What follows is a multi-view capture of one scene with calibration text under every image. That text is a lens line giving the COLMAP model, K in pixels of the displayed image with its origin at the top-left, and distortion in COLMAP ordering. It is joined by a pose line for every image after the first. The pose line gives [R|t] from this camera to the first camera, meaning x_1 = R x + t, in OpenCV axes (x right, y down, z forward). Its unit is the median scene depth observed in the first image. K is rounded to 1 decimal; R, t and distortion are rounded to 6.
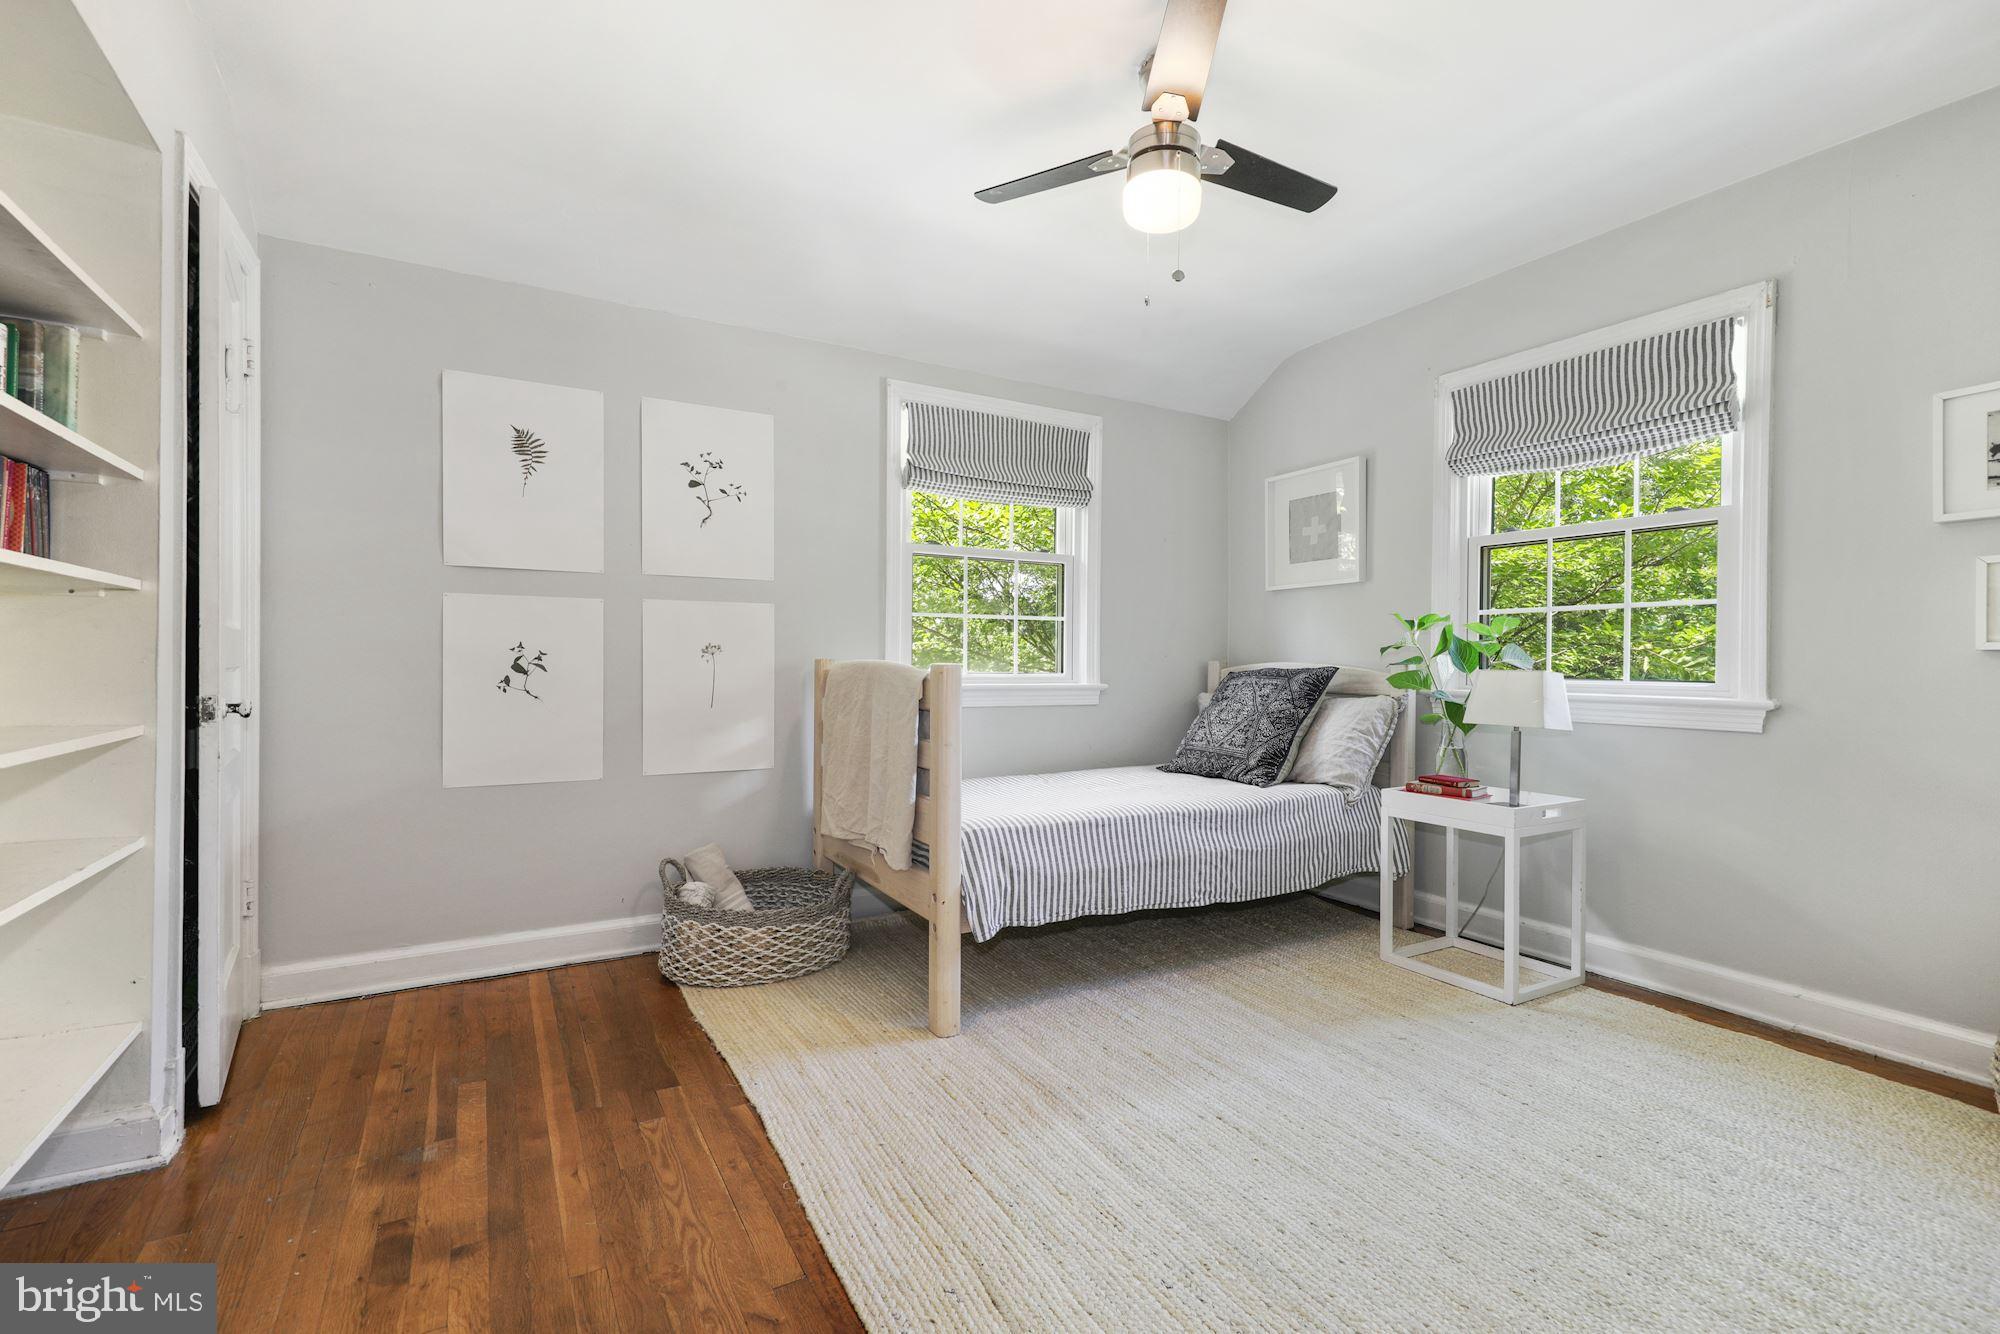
lens RADIAL K [[891.9, 0, 1005.2], [0, 891.9, 665.7], [0, 0, 1]] dist [0.000021, 0.000033]
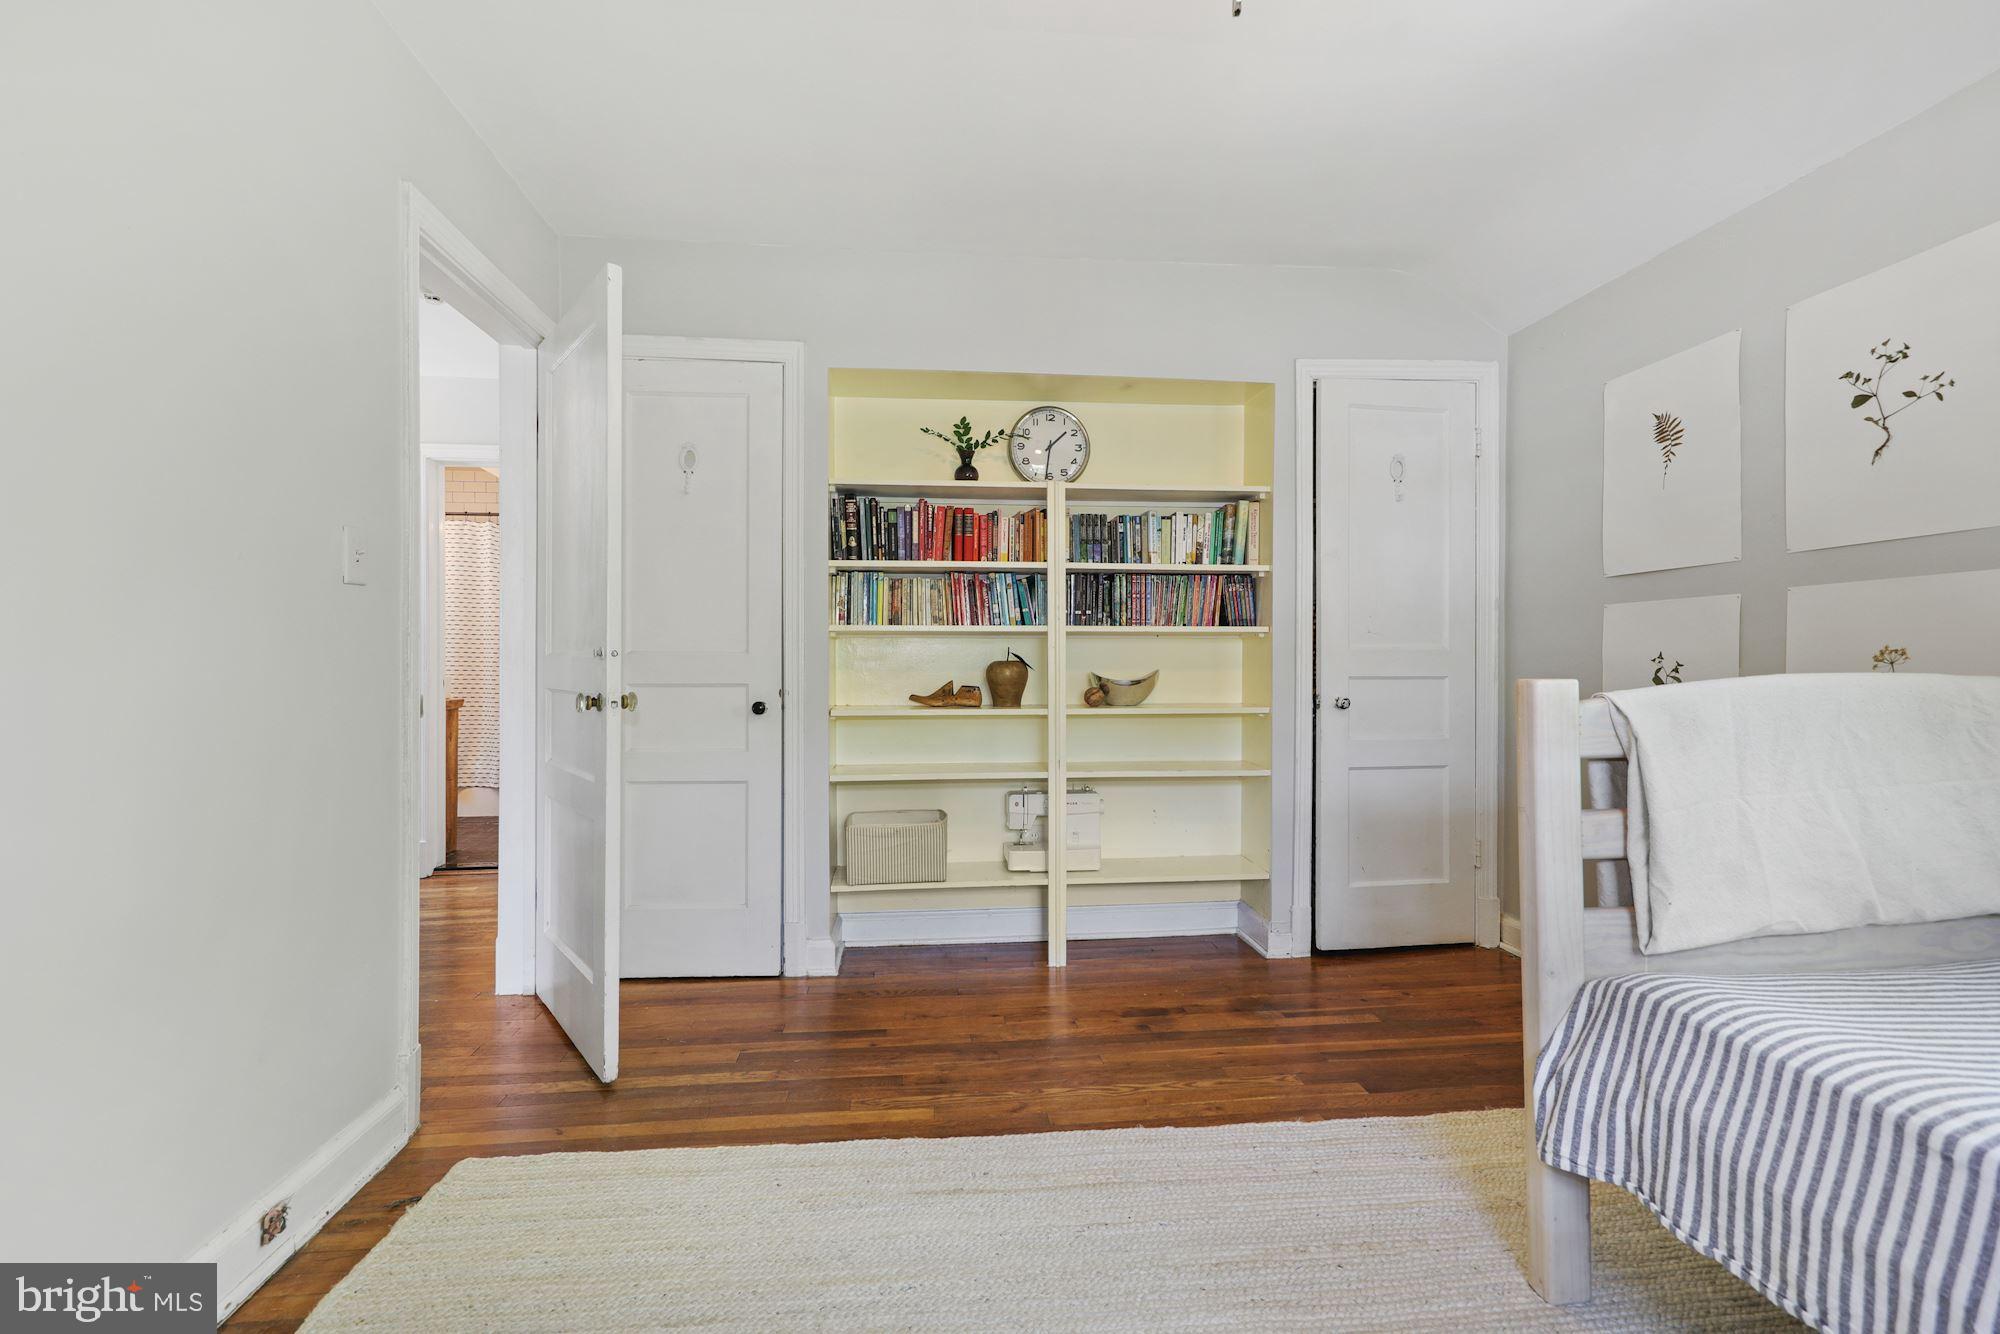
lens RADIAL K [[891.9, 0, 1005.2], [0, 891.9, 665.7], [0, 0, 1]] dist [0.000021, 0.000033]
pose [[-0.409622, -0.006059, -0.912235, 0.553075], [-0.009057, 0.999956, -0.002574, -0.004772], [0.912211, 0.007208, -0.409658, 0.785790]]
